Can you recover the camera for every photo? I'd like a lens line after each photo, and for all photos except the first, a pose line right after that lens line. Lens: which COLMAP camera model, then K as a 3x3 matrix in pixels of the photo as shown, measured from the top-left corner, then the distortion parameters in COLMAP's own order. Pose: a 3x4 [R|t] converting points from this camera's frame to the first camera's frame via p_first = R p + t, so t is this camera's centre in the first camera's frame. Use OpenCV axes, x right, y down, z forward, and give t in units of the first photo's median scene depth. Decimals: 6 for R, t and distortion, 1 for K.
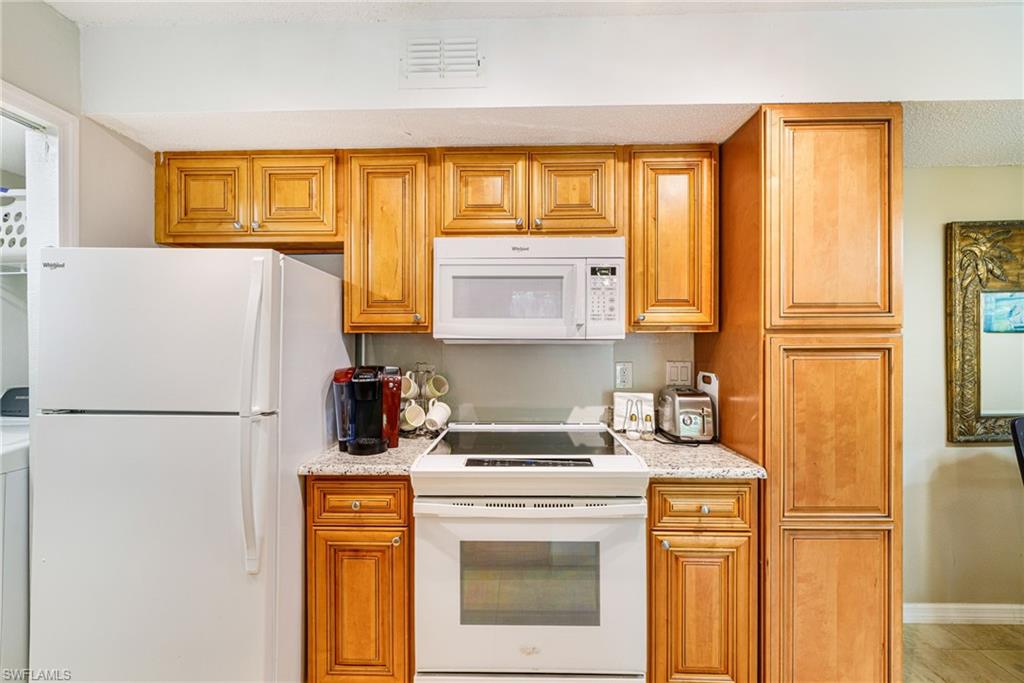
lens RADIAL K [[452.6, 0, 513.6], [0, 452.6, 340.7], [0, 0, 1]] dist [-0.001318, 0.000247]
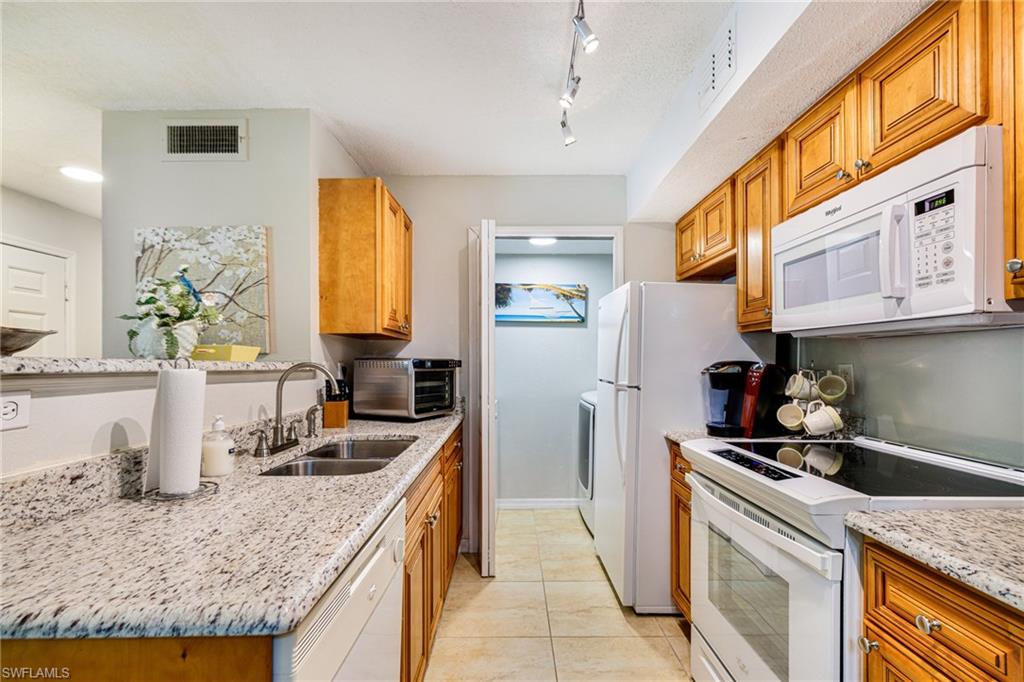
lens RADIAL K [[452.6, 0, 513.8], [0, 452.6, 360.0], [0, 0, 1]] dist [-0.001318, 0.000247]
pose [[0.042840, -0.002927, -0.999078, 0.773438], [0.001597, 0.999995, -0.002861, 0.055735], [0.999081, -0.001473, 0.042845, 0.416236]]
